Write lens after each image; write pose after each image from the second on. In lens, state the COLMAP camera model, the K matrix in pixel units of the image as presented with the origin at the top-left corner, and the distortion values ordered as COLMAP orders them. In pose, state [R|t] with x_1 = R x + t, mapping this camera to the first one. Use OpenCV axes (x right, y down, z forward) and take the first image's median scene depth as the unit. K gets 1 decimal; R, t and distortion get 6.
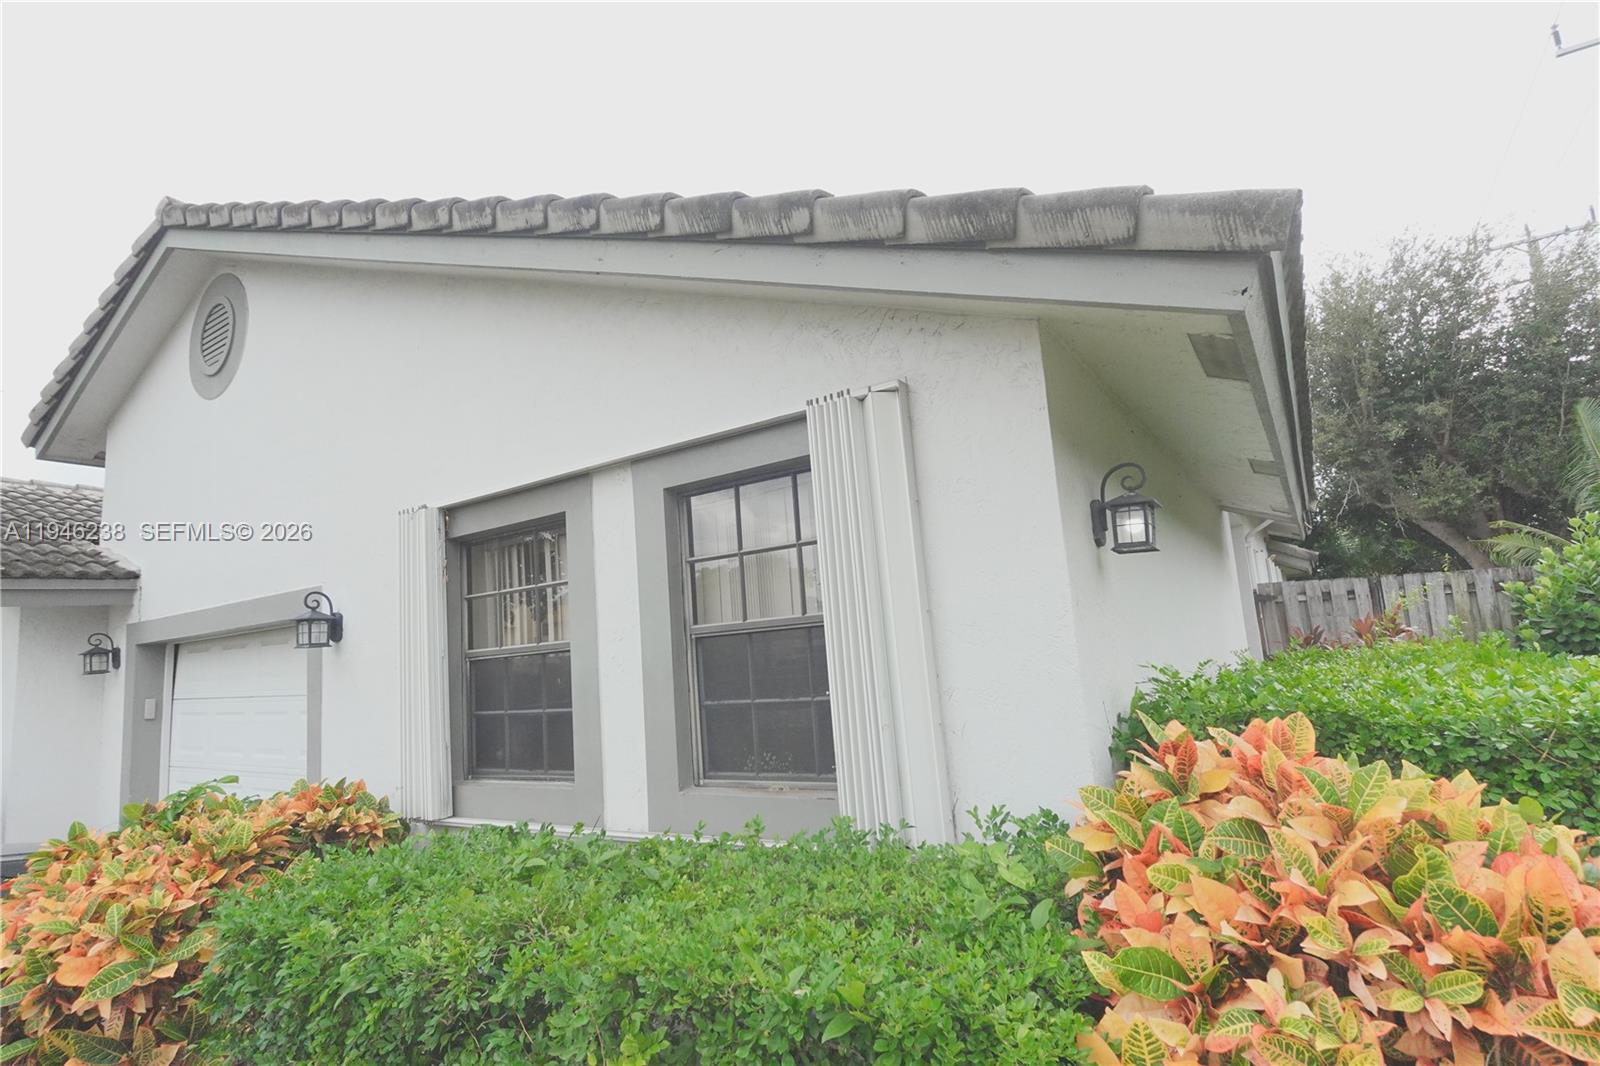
lens RADIAL K [[808.9, 0, 801.7], [0, 808.9, 531.6], [0, 0, 1]] dist [-0.005338, 0.001129]
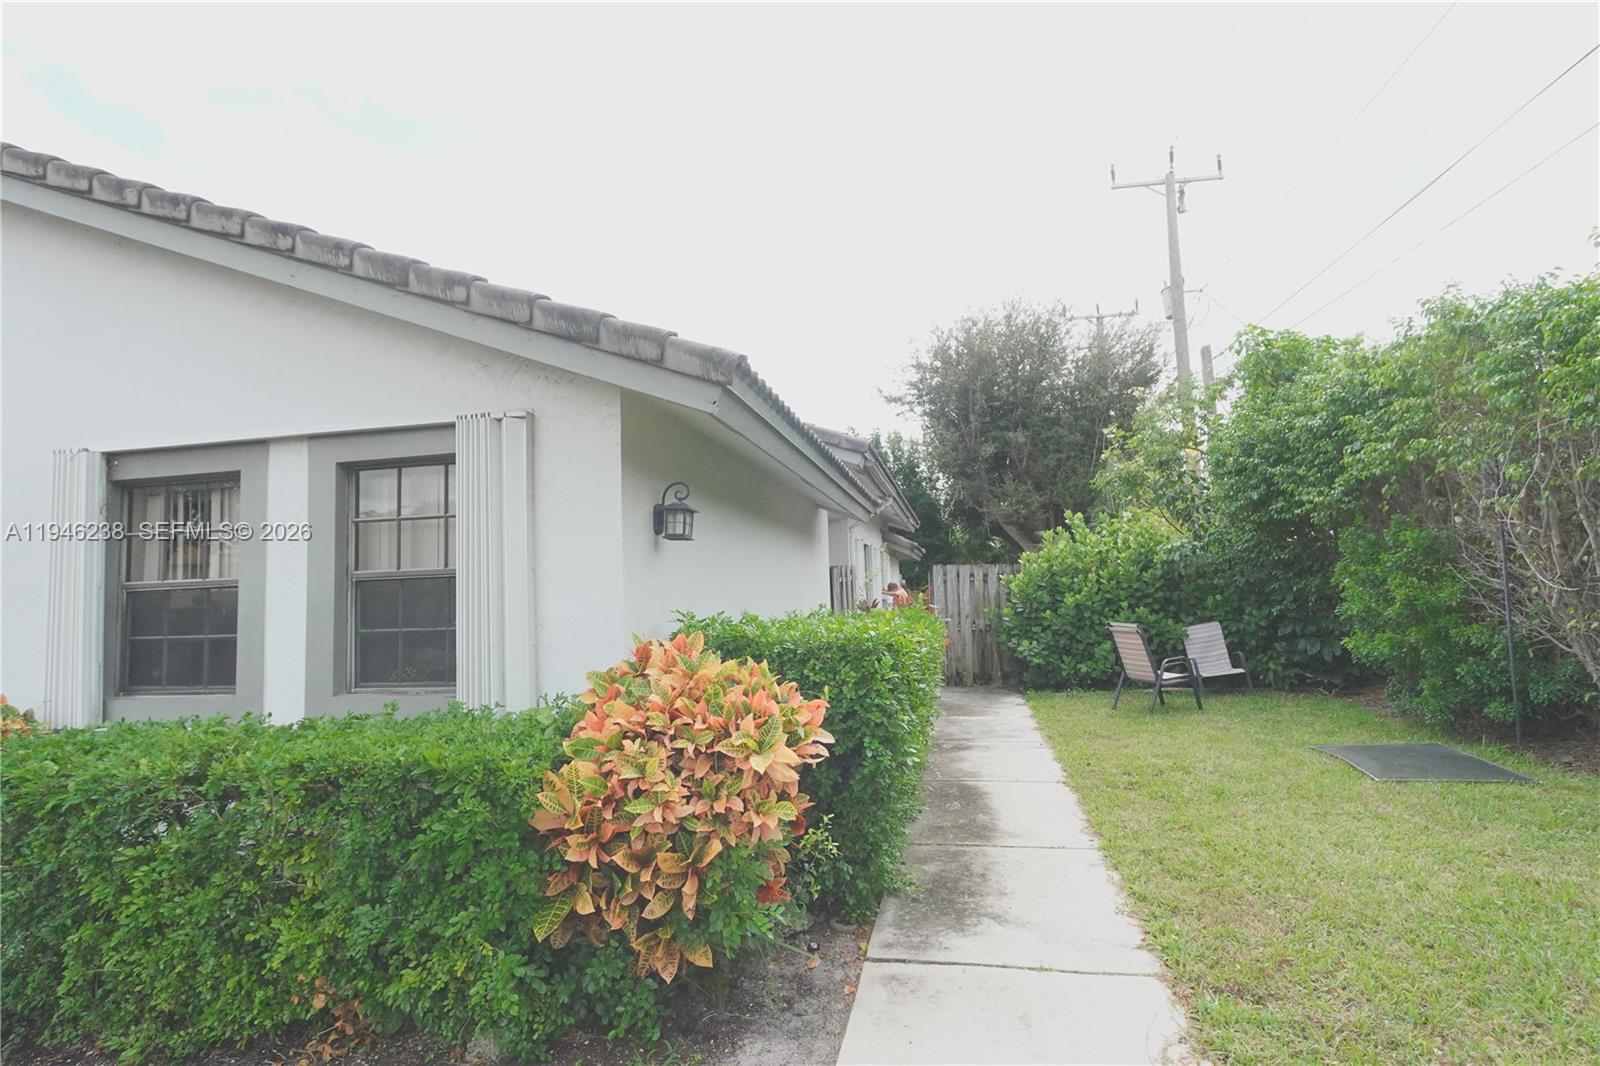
lens RADIAL K [[808.9, 0, 801.7], [0, 808.9, 531.6], [0, 0, 1]] dist [-0.005338, 0.001129]
pose [[0.929720, 0.074233, 0.360708, 0.057255], [-0.090522, 0.995488, 0.028448, -0.045851], [-0.356969, -0.059100, 0.932245, -0.432731]]
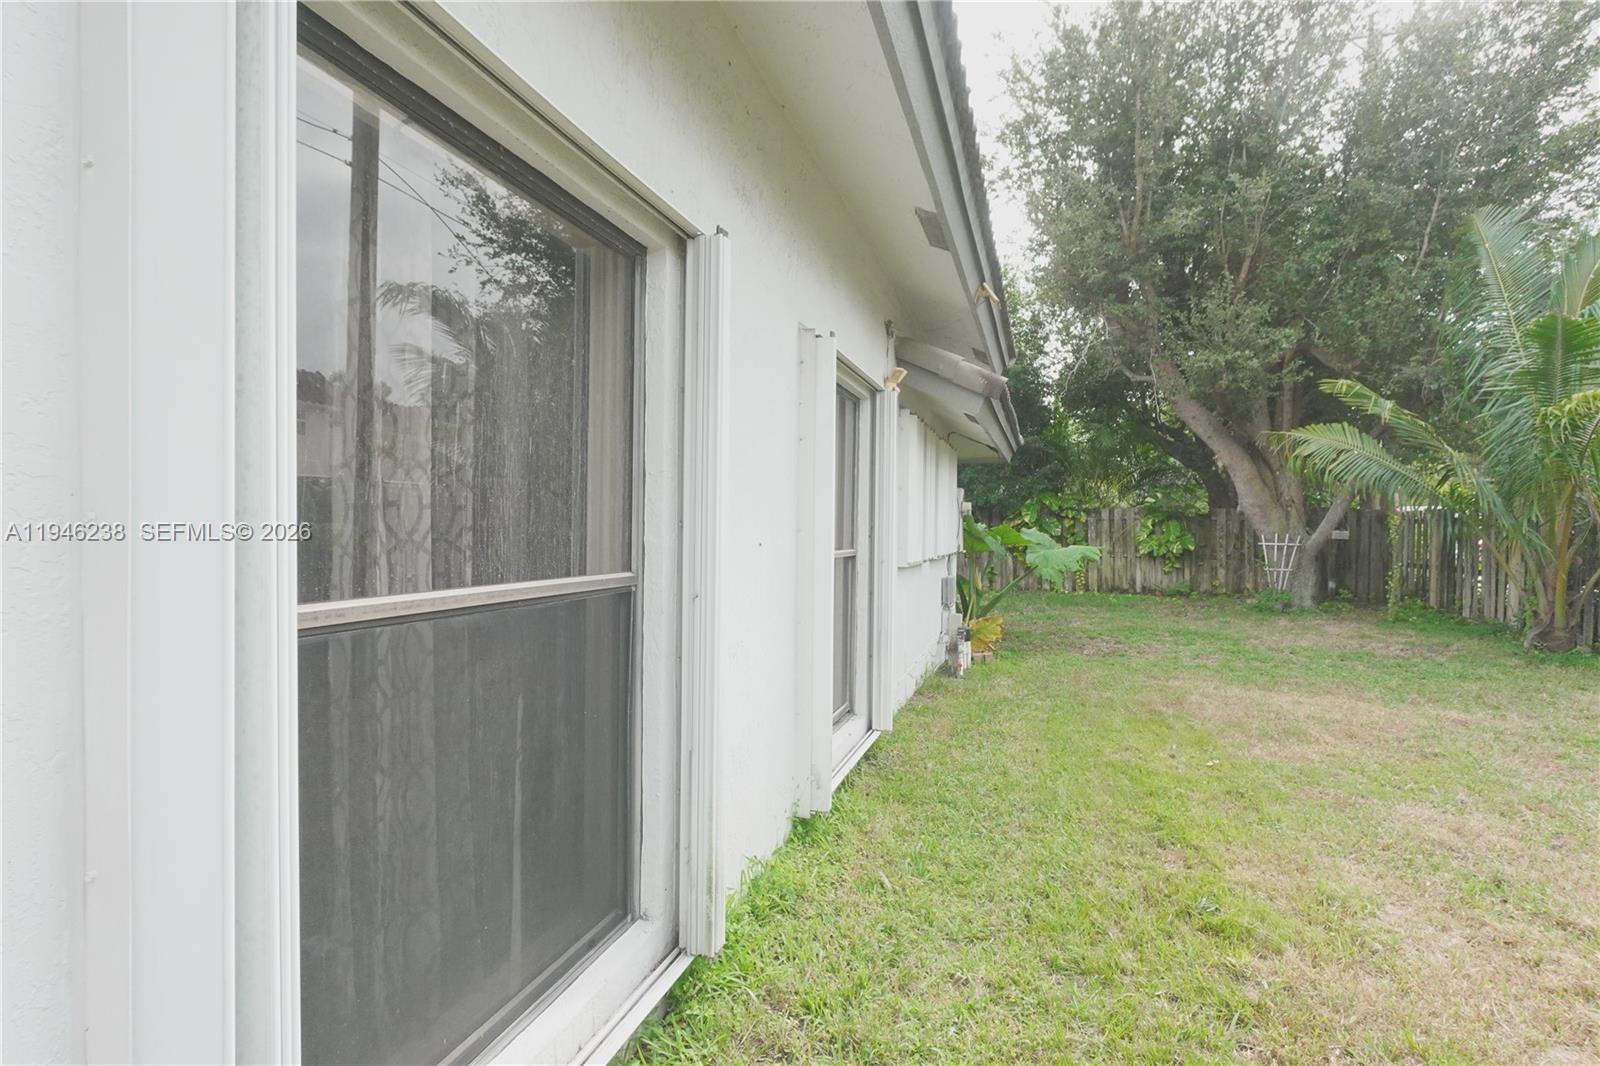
lens RADIAL K [[808.9, 0, 801.7], [0, 808.9, 531.6], [0, 0, 1]] dist [-0.005338, 0.001129]
pose [[0.958600, 0.083196, 0.272332, 1.698767], [-0.123037, 0.983499, 0.132631, 0.211792], [-0.256804, -0.160647, 0.953019, 2.442911]]
